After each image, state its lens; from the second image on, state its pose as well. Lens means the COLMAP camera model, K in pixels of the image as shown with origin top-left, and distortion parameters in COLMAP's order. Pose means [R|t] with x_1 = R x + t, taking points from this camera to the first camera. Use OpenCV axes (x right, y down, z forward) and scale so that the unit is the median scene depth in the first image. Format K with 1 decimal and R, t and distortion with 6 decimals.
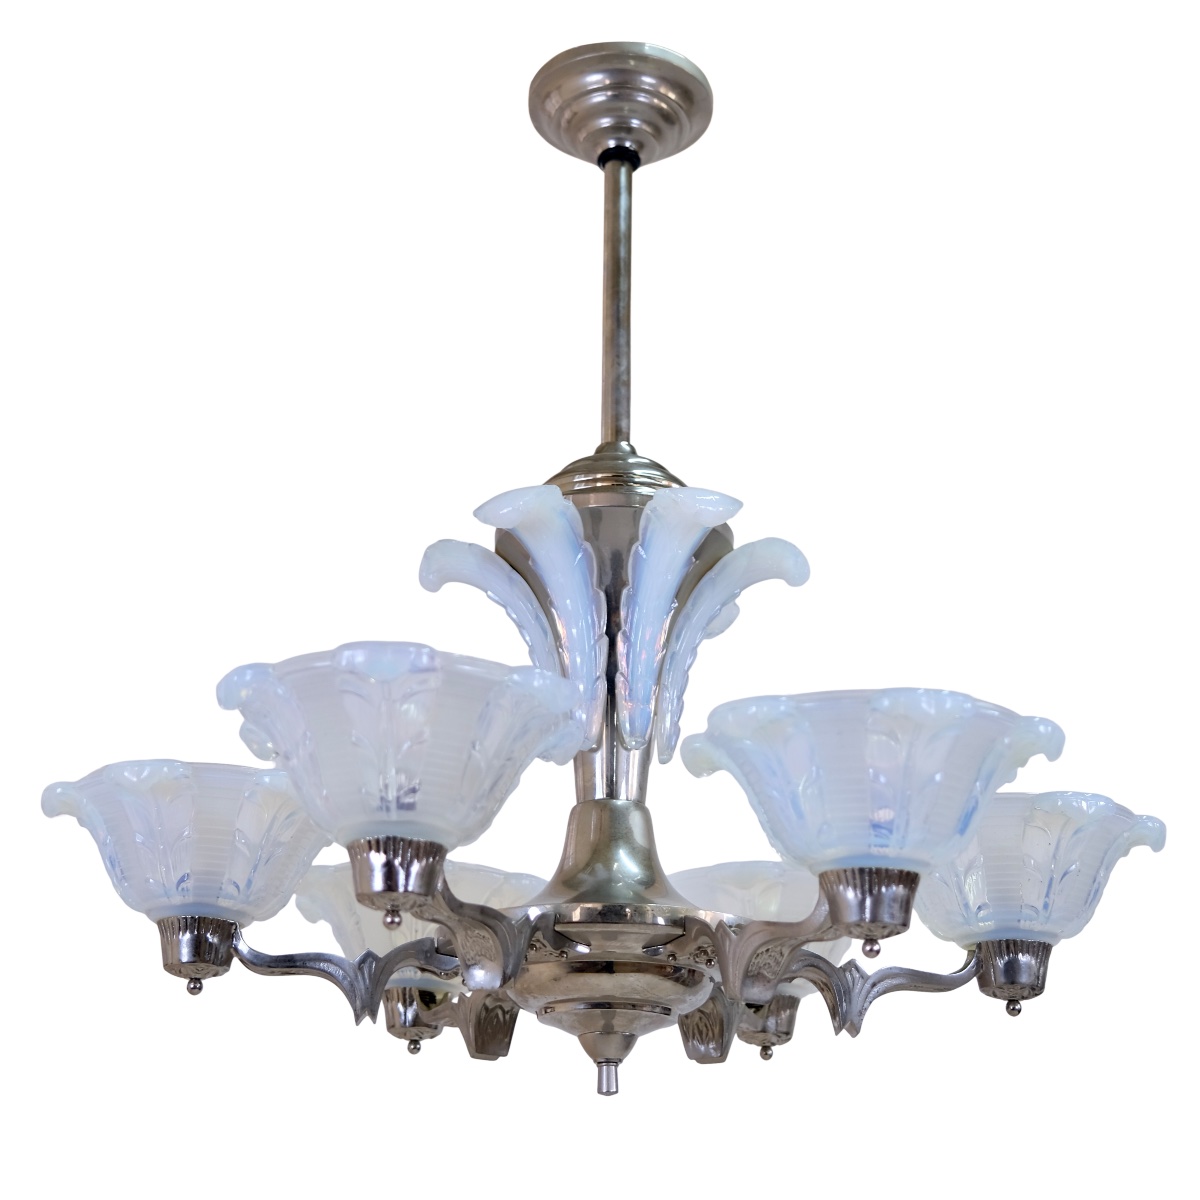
lens RADIAL K [[1526.0, 0, 600.0], [0, 1526.0, 600.0], [0, 0, 1]] dist [-0.008318, -0.016802]
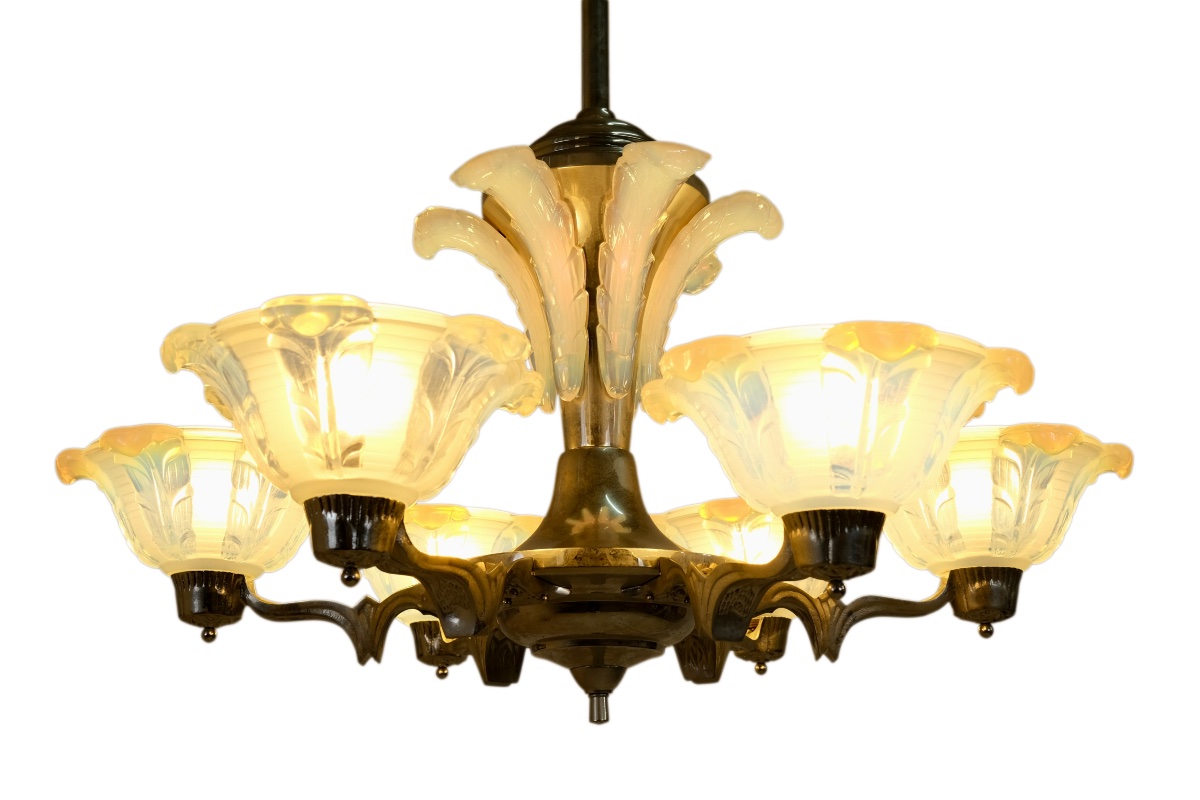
lens RADIAL K [[1218.5, 0, 600.0], [0, 1218.5, 400.0], [0, 0, 1]] dist [-0.015730, -0.010033]
pose [[0.998211, -0.037552, -0.046530, 0.050983], [0.041790, 0.994720, 0.093730, 0.020539], [0.042765, -0.095507, 0.994510, 0.171130]]
